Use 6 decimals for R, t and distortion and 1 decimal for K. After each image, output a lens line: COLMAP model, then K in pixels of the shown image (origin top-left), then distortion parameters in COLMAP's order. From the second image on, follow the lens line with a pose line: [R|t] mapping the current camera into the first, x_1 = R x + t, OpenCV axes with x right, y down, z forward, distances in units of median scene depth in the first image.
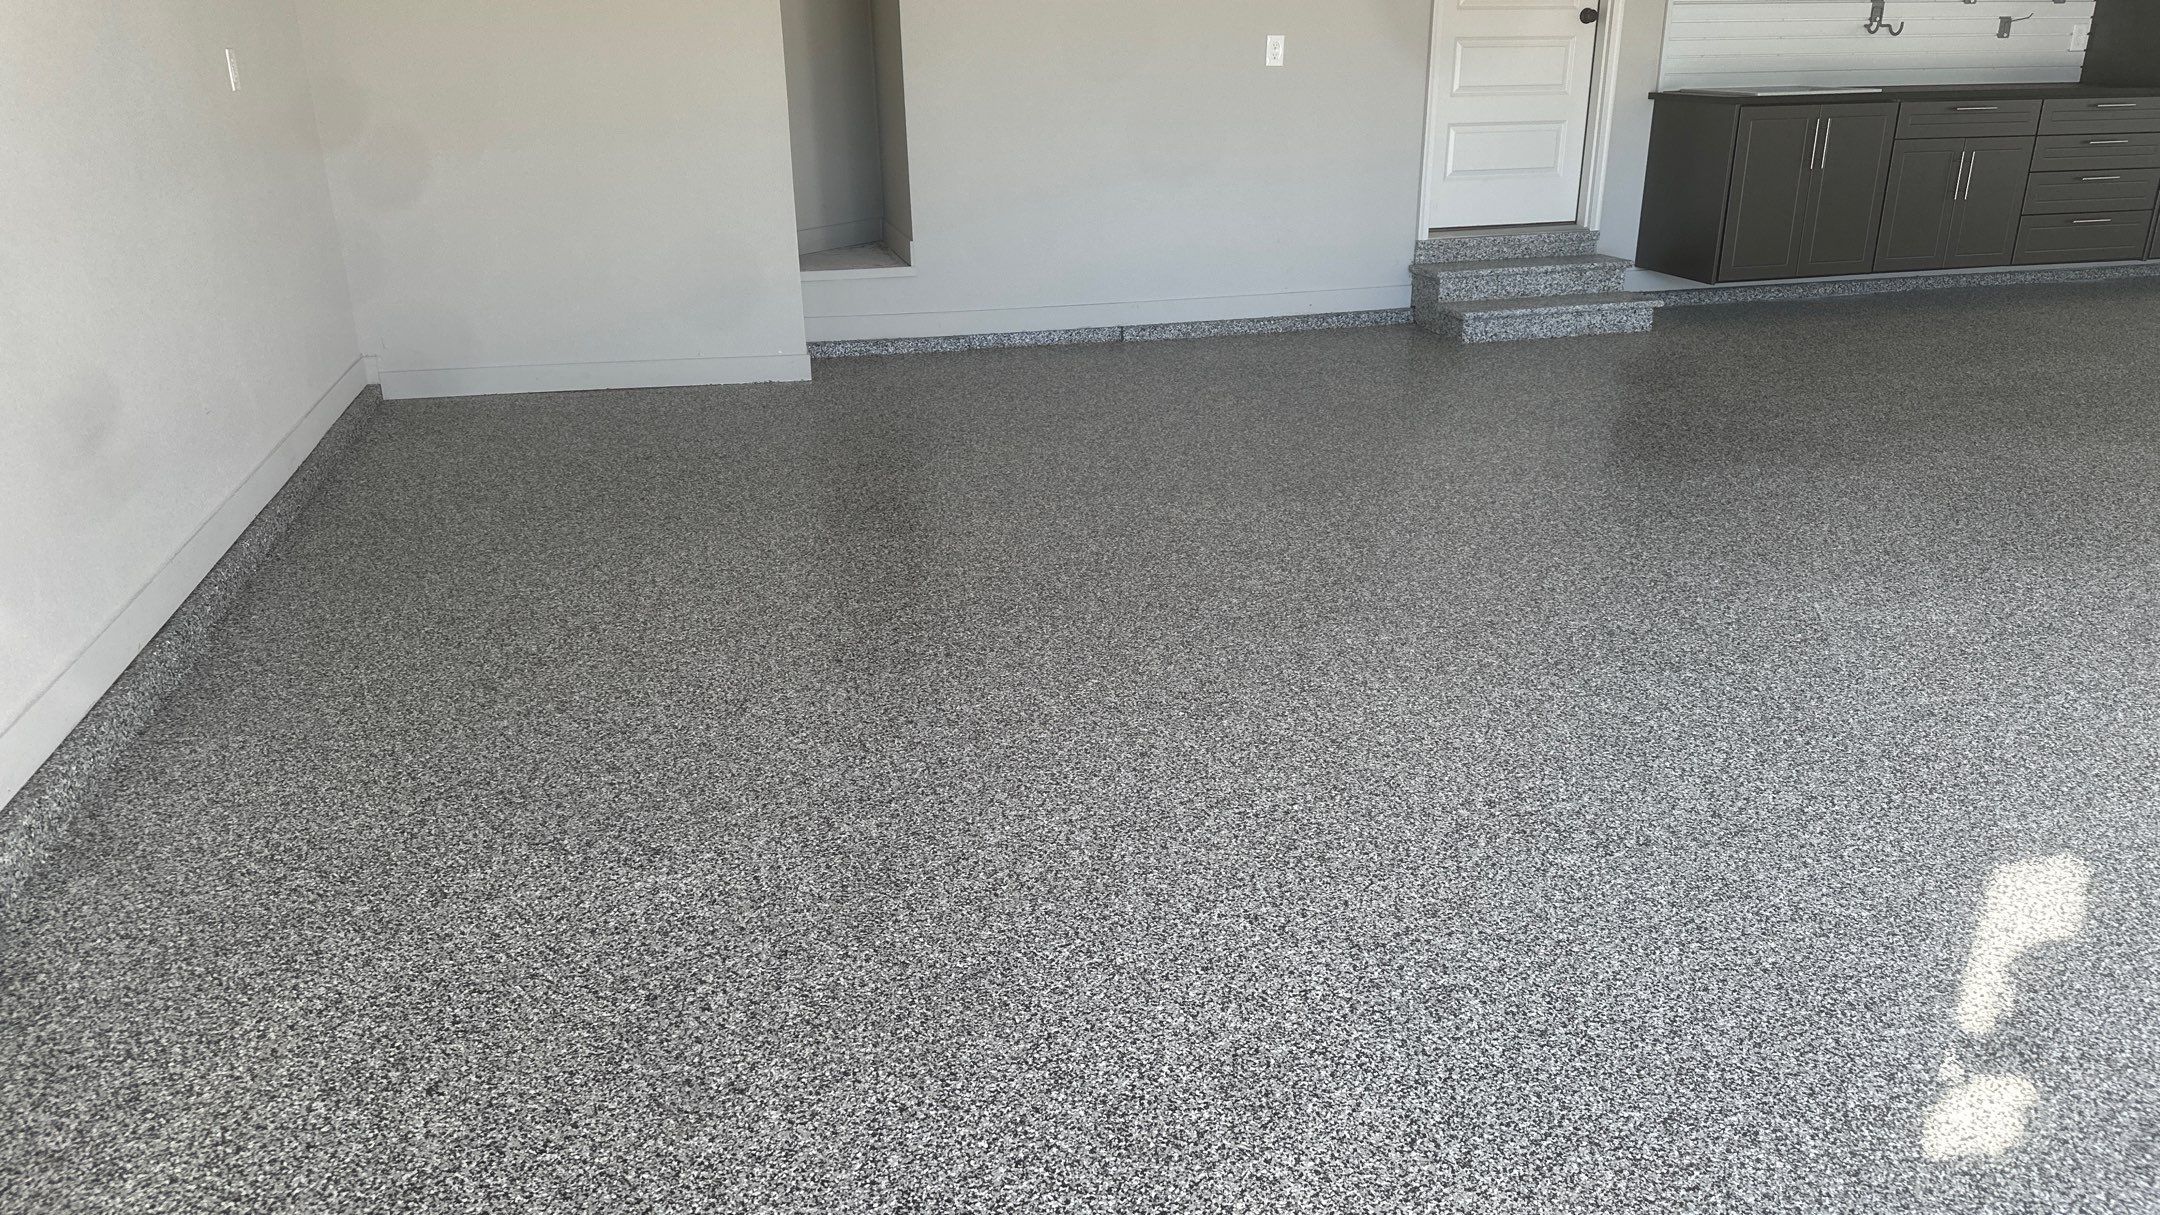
lens RADIAL K [[1498.2, 0, 1080.9], [0, 1498.2, 630.5], [0, 0, 1]] dist [0.083377, -0.118959]
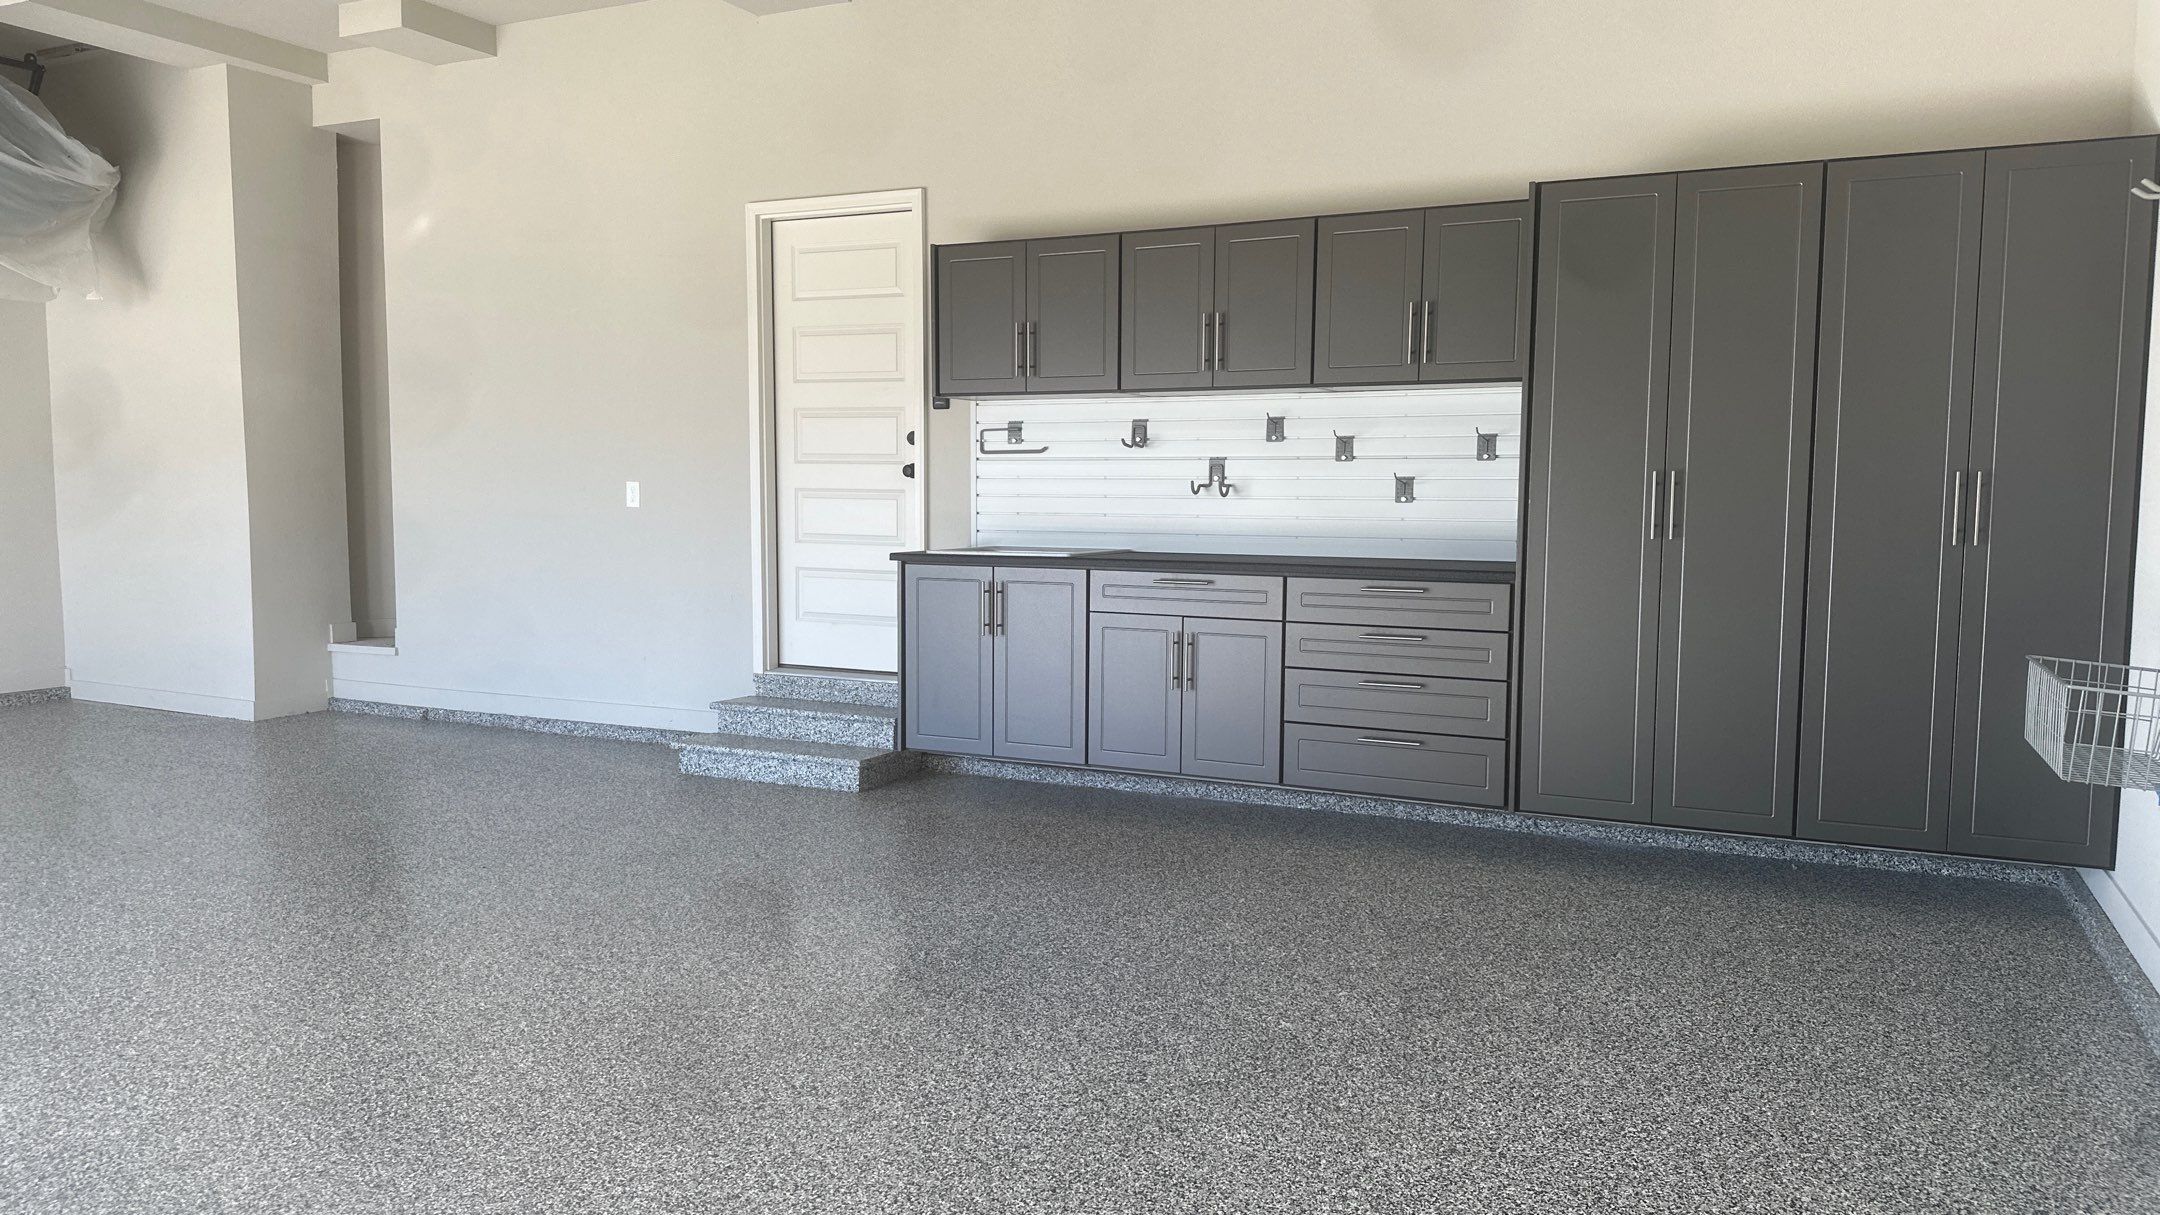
lens RADIAL K [[1498.2, 0, 1081.0], [0, 1498.2, 624.5], [0, 0, 1]] dist [0.083377, -0.118959]
pose [[0.768675, 0.076772, -0.635016, 1.089814], [-0.251390, 0.949143, -0.189554, -0.163684], [0.588168, 0.305342, 0.748882, 0.391120]]
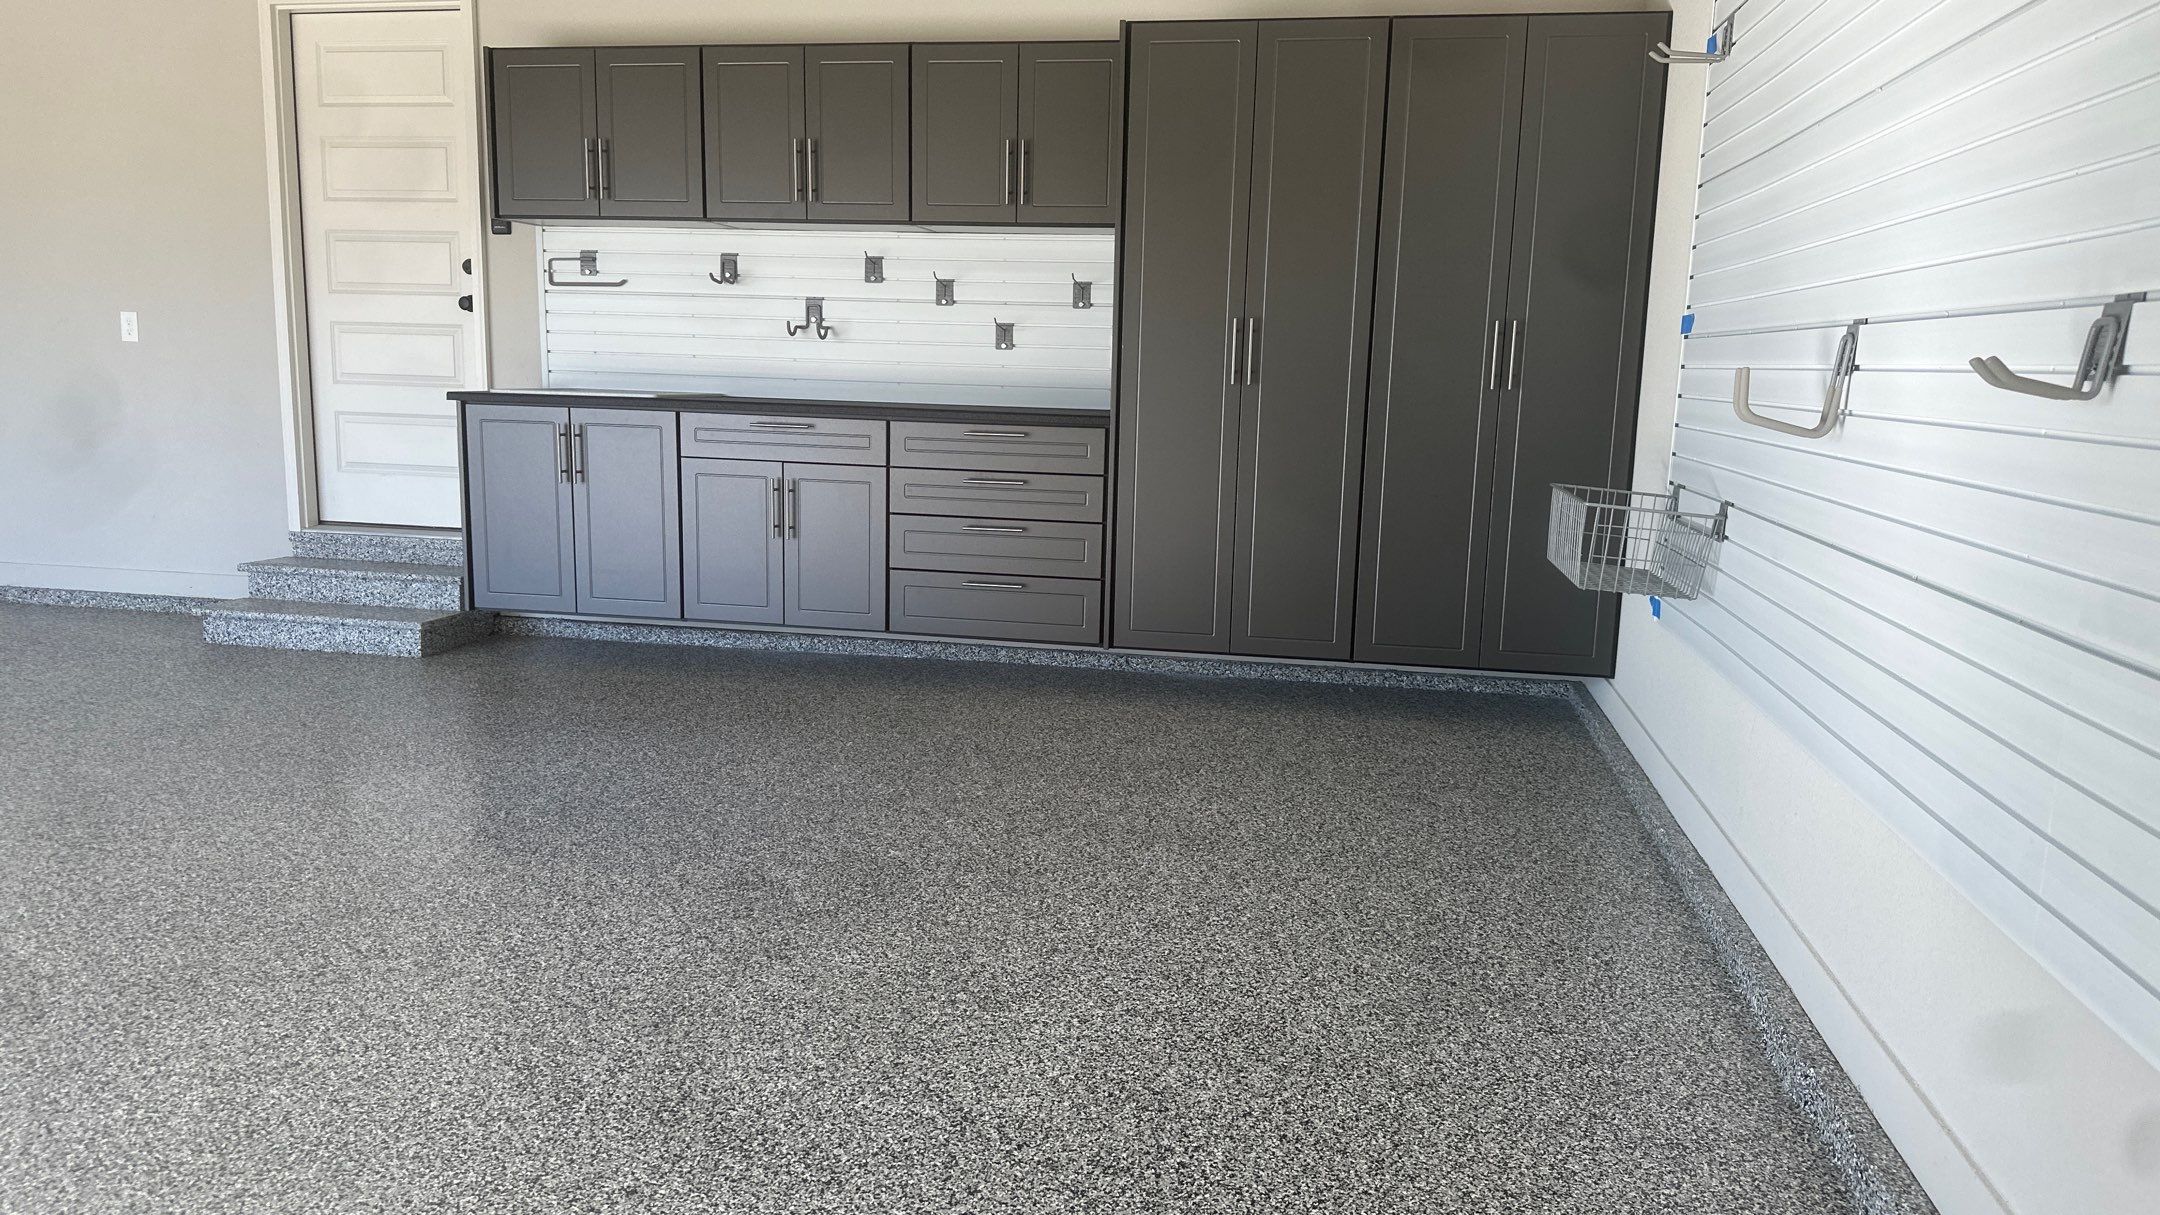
lens RADIAL K [[1498.2, 0, 1079.7], [0, 1498.2, 633.6], [0, 0, 1]] dist [0.083377, -0.118959]
pose [[0.908033, 0.108125, -0.404704, 1.085144], [-0.189128, 0.967860, -0.165762, -0.147620], [0.373774, 0.227058, 0.899298, 0.403207]]
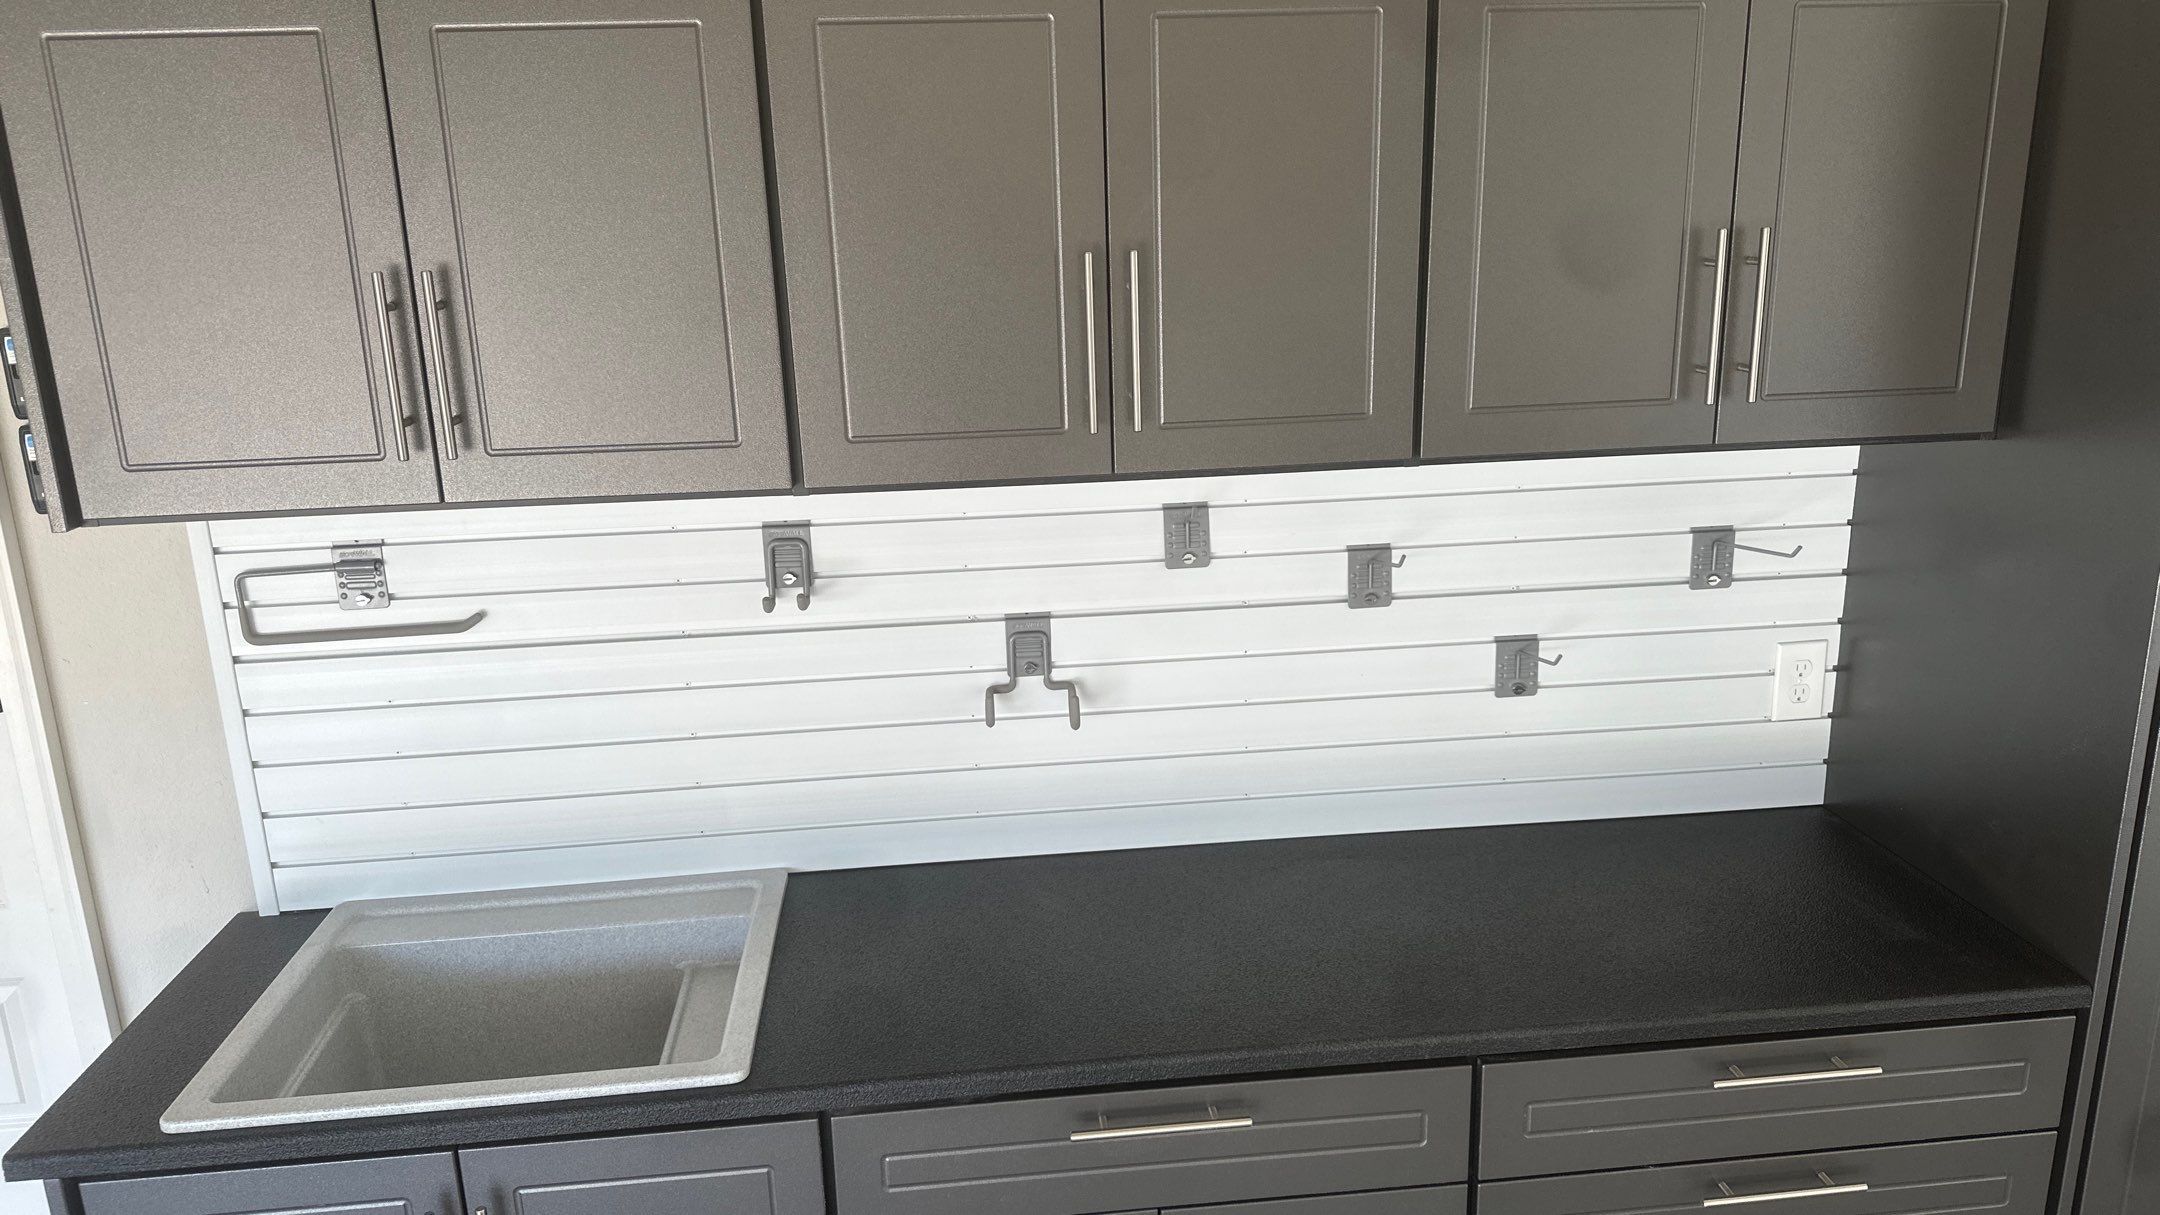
lens RADIAL K [[1518.8, 0, 1084.0], [0, 1518.8, 619.3], [0, 0, 1]] dist [0.037469, -0.040856]
pose [[0.989806, 0.021014, -0.140864, 0.631904], [-0.036528, 0.993429, -0.108468, -0.413830], [0.137659, 0.112508, 0.984069, 0.755616]]
